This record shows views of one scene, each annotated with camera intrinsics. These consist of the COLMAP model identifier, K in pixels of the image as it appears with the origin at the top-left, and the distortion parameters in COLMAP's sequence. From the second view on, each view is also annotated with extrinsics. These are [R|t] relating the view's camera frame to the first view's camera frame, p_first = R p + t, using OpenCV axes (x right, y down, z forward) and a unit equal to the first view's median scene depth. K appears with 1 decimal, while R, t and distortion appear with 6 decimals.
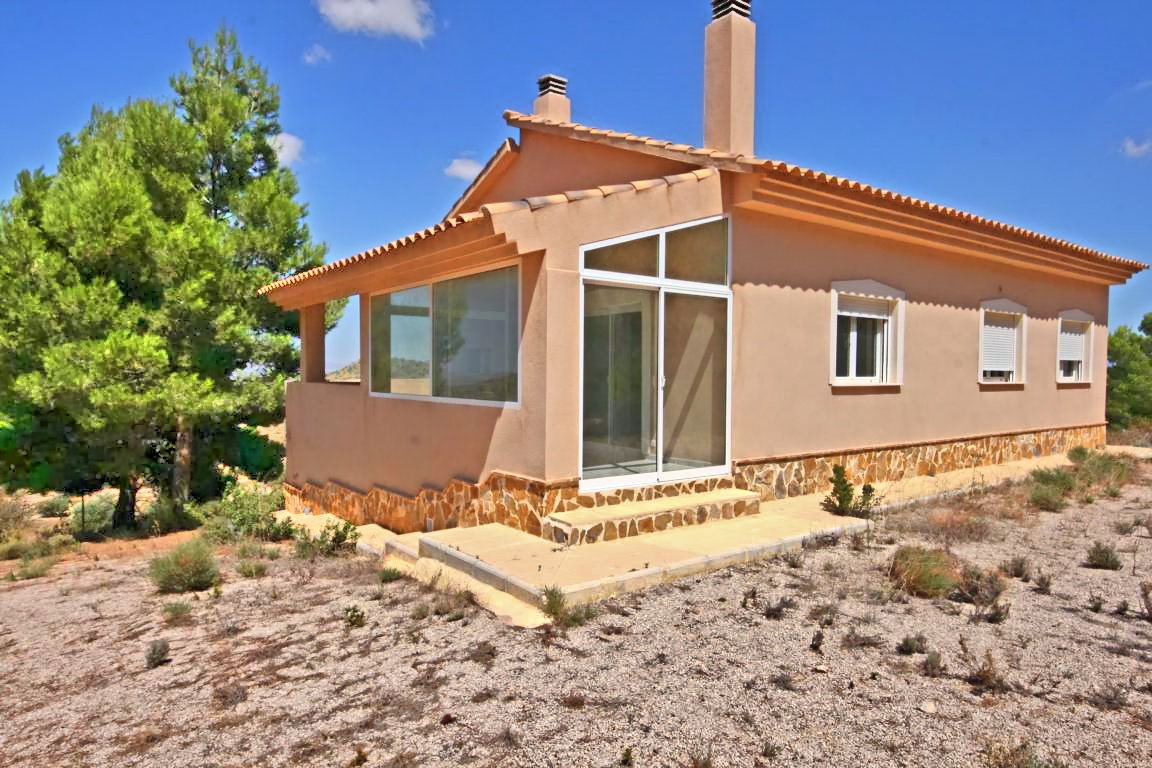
lens RADIAL K [[699.0, 0, 576.9], [0, 699.0, 381.4], [0, 0, 1]] dist [-0.002061, 0.000041]
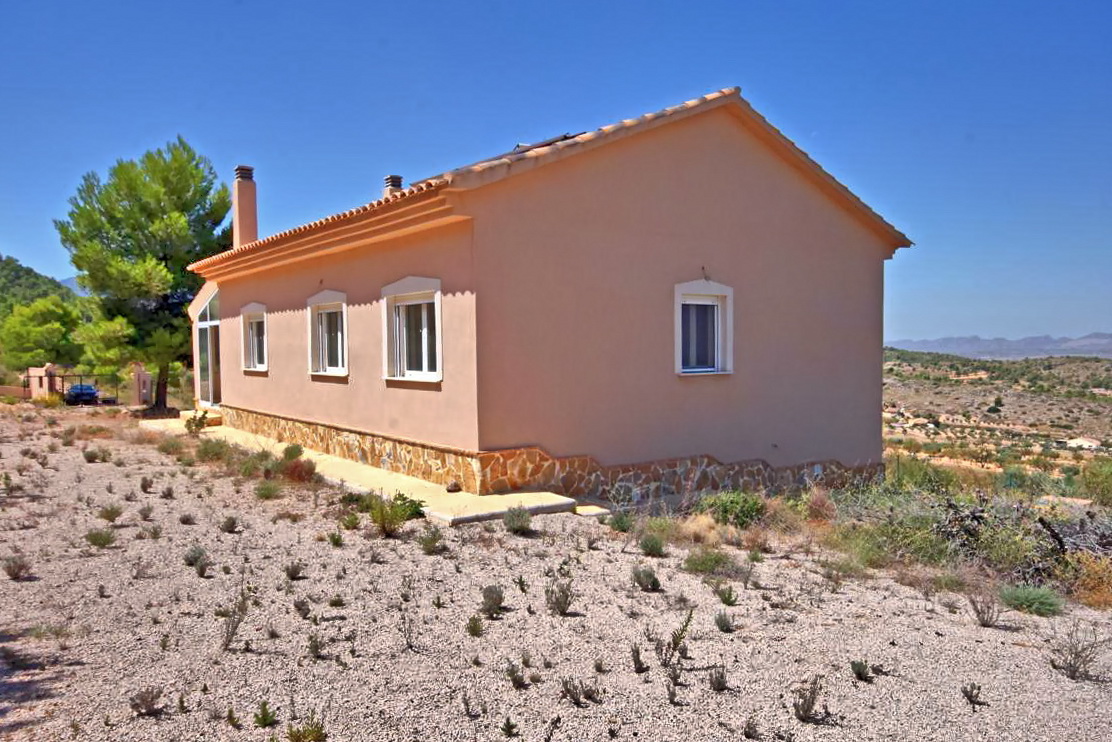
lens RADIAL K [[784.2, 0, 556.2], [0, 784.2, 371.6], [0, 0, 1]] dist [-0.000724, 0.000118]
pose [[0.012096, -0.003015, -0.999922, 1.639626], [-0.033084, 0.999447, -0.003414, -0.010324], [0.999379, 0.033123, 0.011990, 1.223622]]
